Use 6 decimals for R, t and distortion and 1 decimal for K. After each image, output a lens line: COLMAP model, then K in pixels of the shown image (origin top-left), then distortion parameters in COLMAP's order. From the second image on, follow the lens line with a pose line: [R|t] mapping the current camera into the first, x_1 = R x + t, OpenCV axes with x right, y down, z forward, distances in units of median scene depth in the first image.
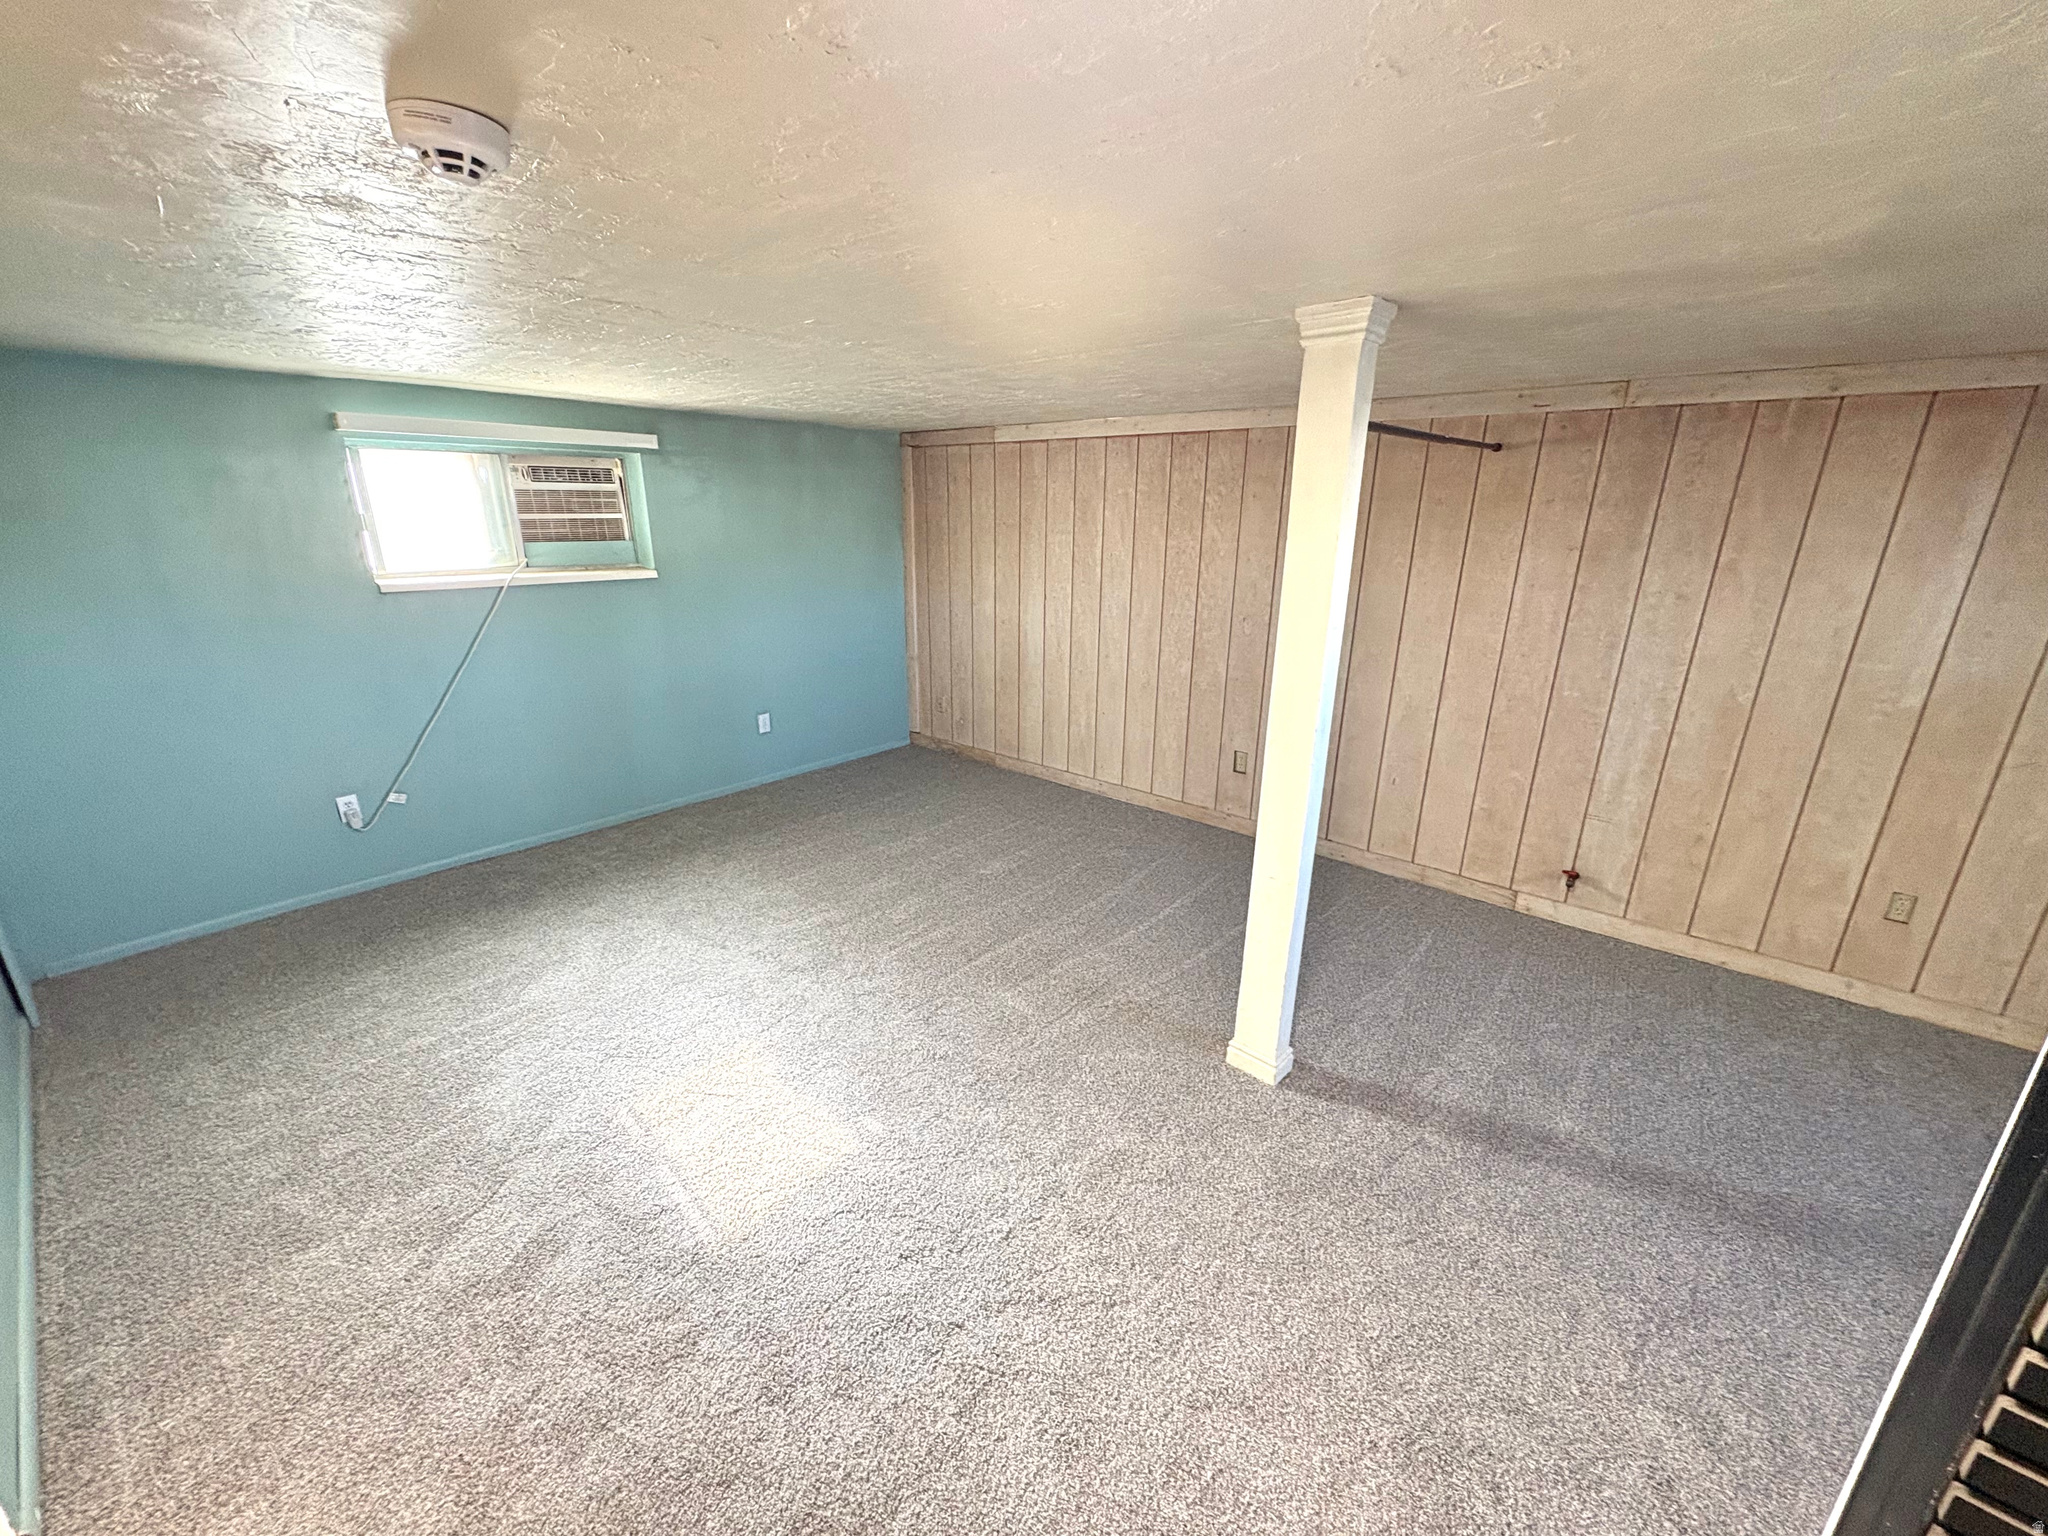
lens RADIAL K [[818.6, 0, 1024.0], [0, 818.6, 768.0], [0, 0, 1]] dist [-0.000762, -0.000028]
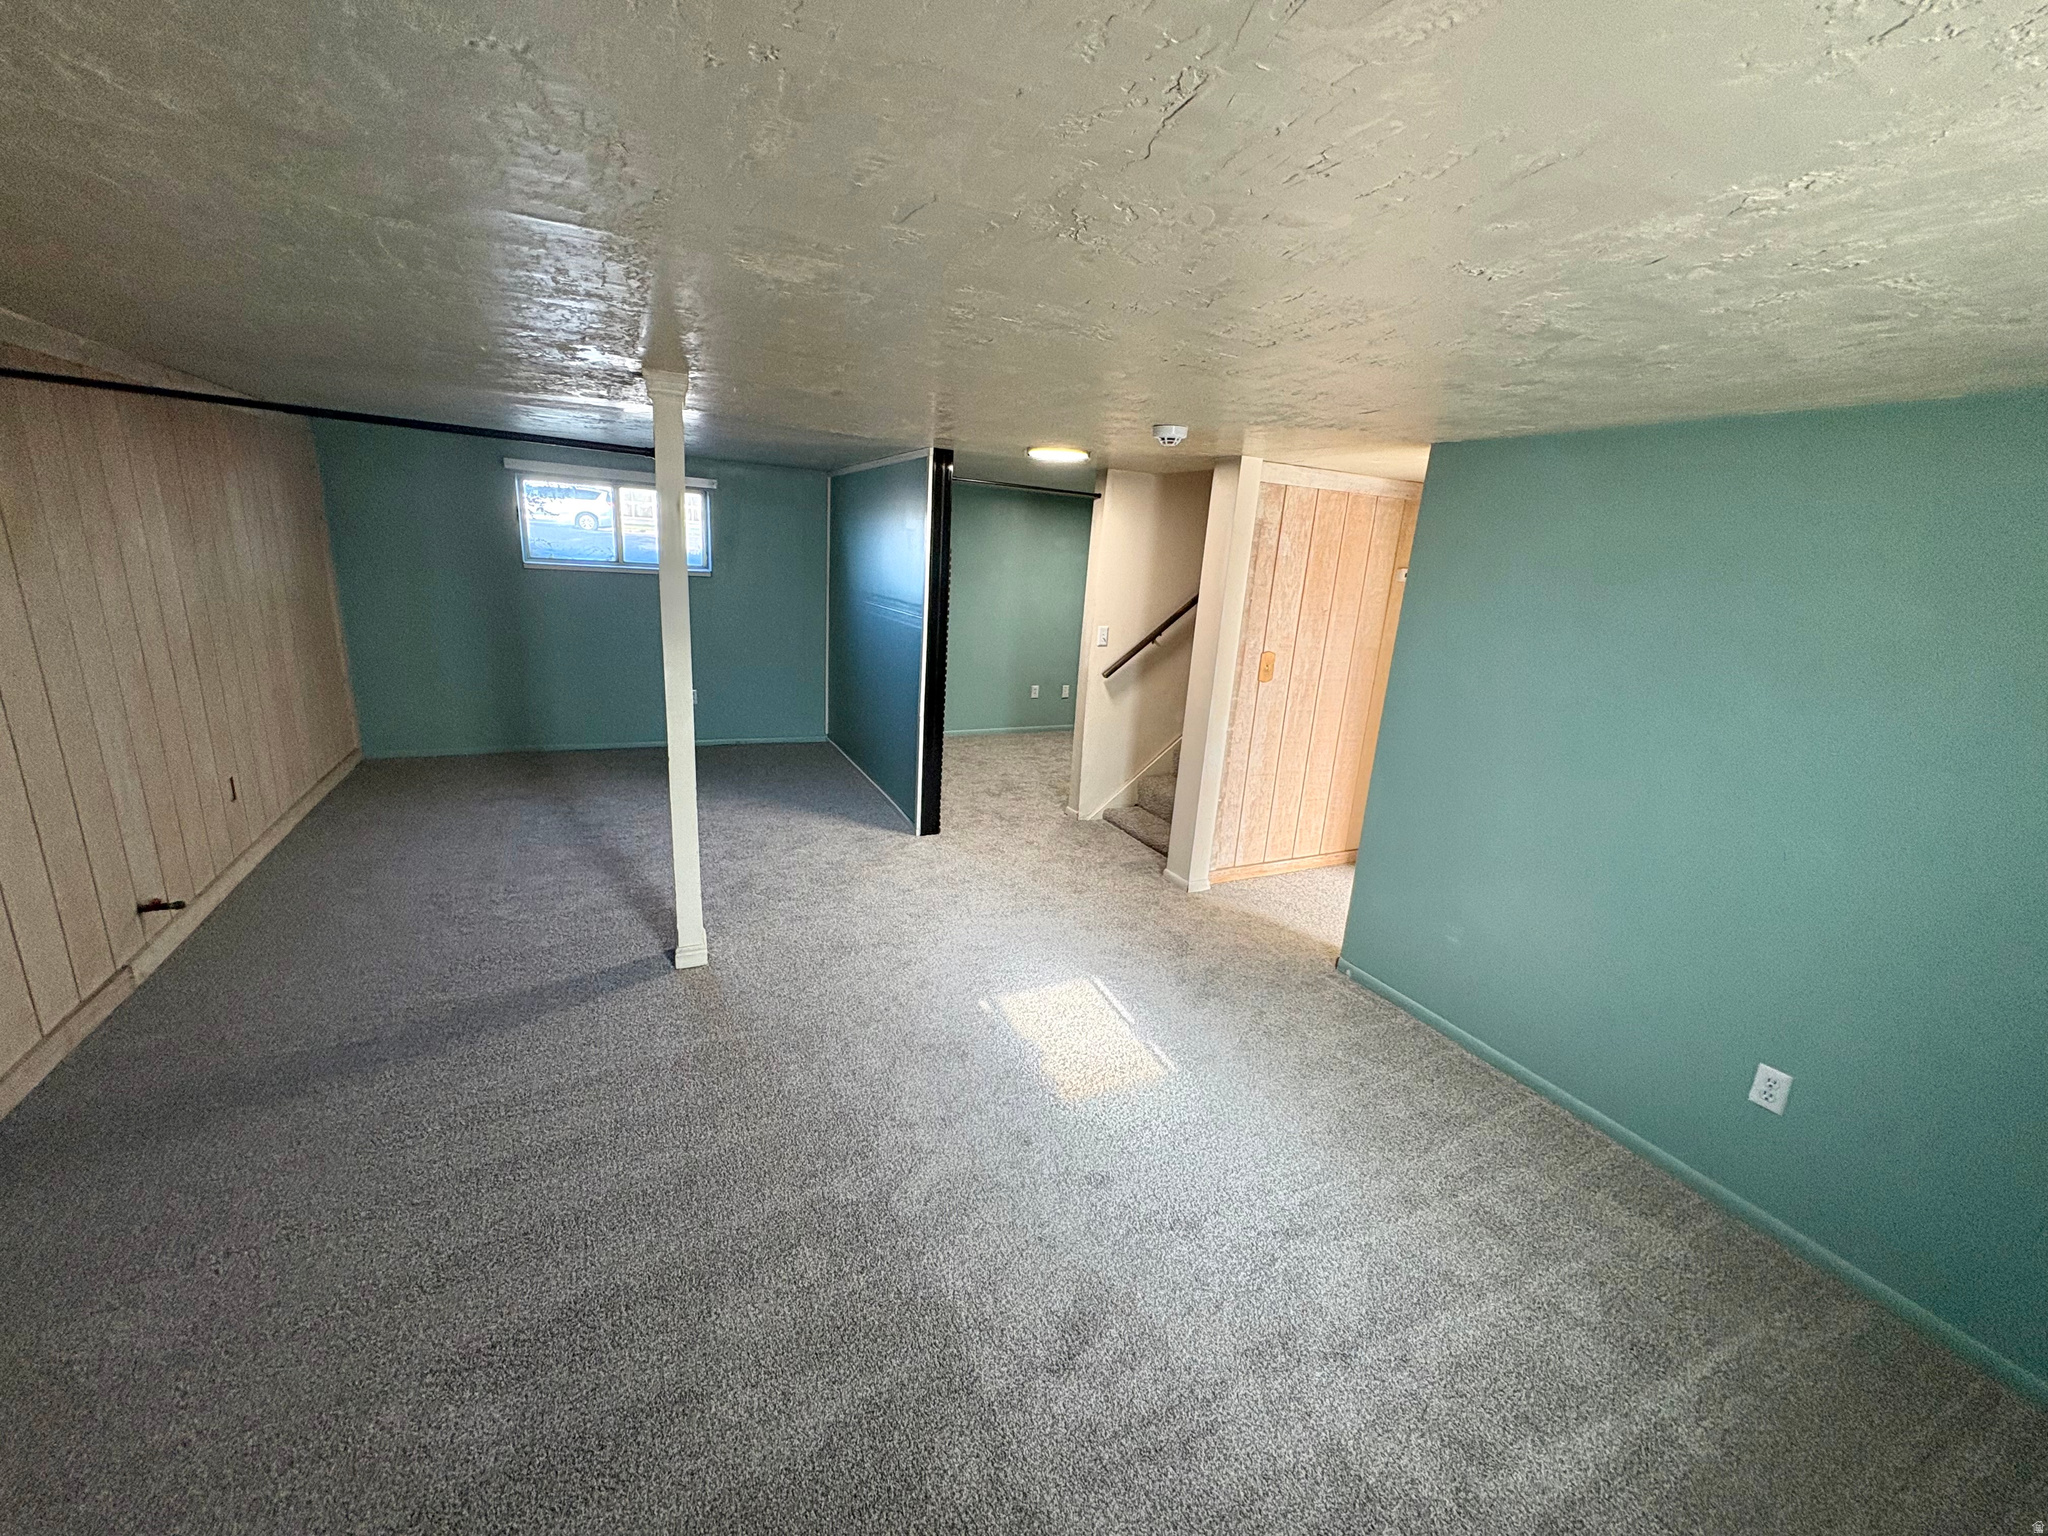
lens RADIAL K [[818.6, 0, 1024.0], [0, 818.6, 768.0], [0, 0, 1]] dist [-0.000762, -0.000028]
pose [[-0.919169, -0.163443, 0.358350, -0.499041], [0.052990, 0.850244, 0.523714, -0.428287], [-0.390282, 0.500371, -0.772858, 1.354422]]
